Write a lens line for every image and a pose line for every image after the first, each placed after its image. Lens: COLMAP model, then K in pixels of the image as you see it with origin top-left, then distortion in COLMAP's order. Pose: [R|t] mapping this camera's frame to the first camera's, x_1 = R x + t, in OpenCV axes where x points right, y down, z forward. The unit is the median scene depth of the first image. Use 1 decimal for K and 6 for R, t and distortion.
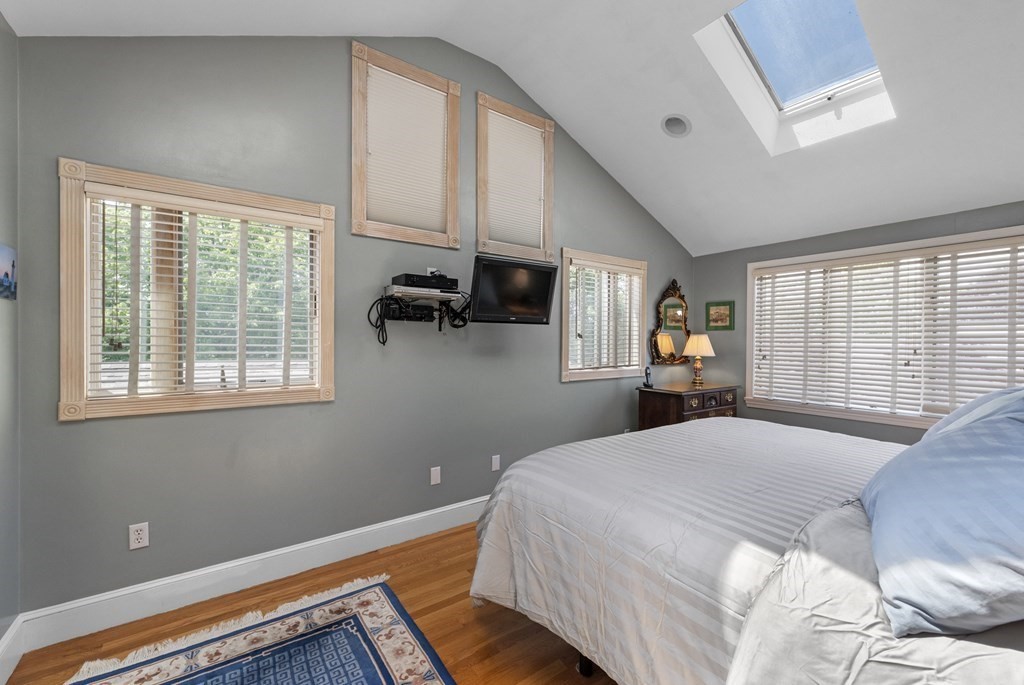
lens RADIAL K [[422.4, 0, 513.8], [0, 422.4, 343.2], [0, 0, 1]] dist [0.002678, -0.000751]
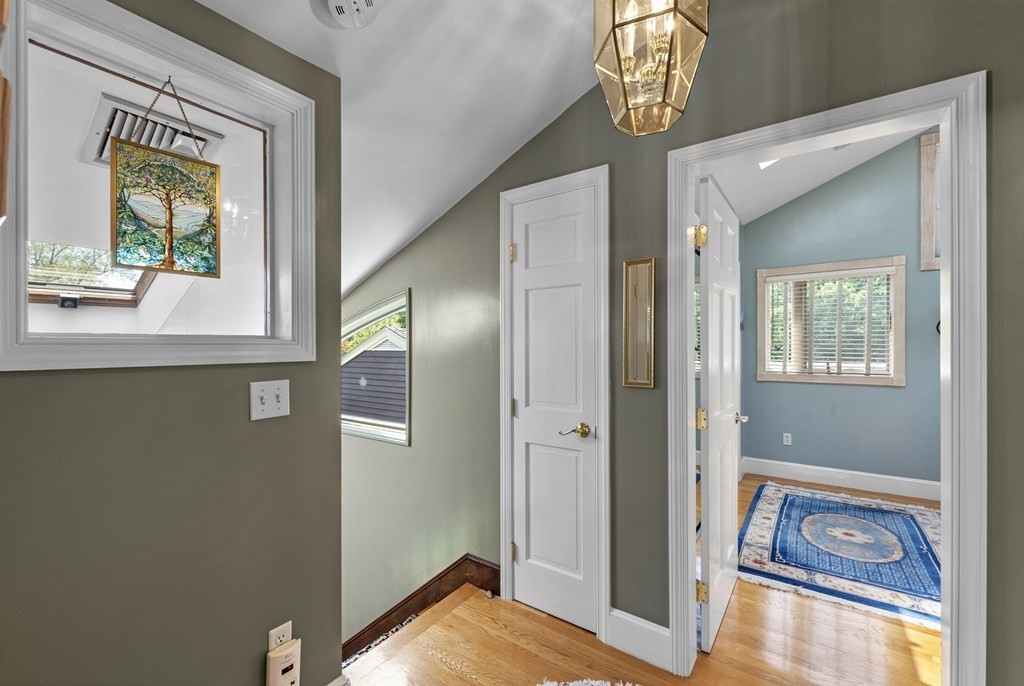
lens RADIAL K [[422.4, 0, 512.8], [0, 422.4, 346.2], [0, 0, 1]] dist [0.002678, -0.000751]
pose [[0.317867, -0.004272, -0.948126, 0.647520], [-0.001045, 0.999988, -0.004856, 0.004484], [0.948135, 0.002534, 0.317859, -0.922607]]
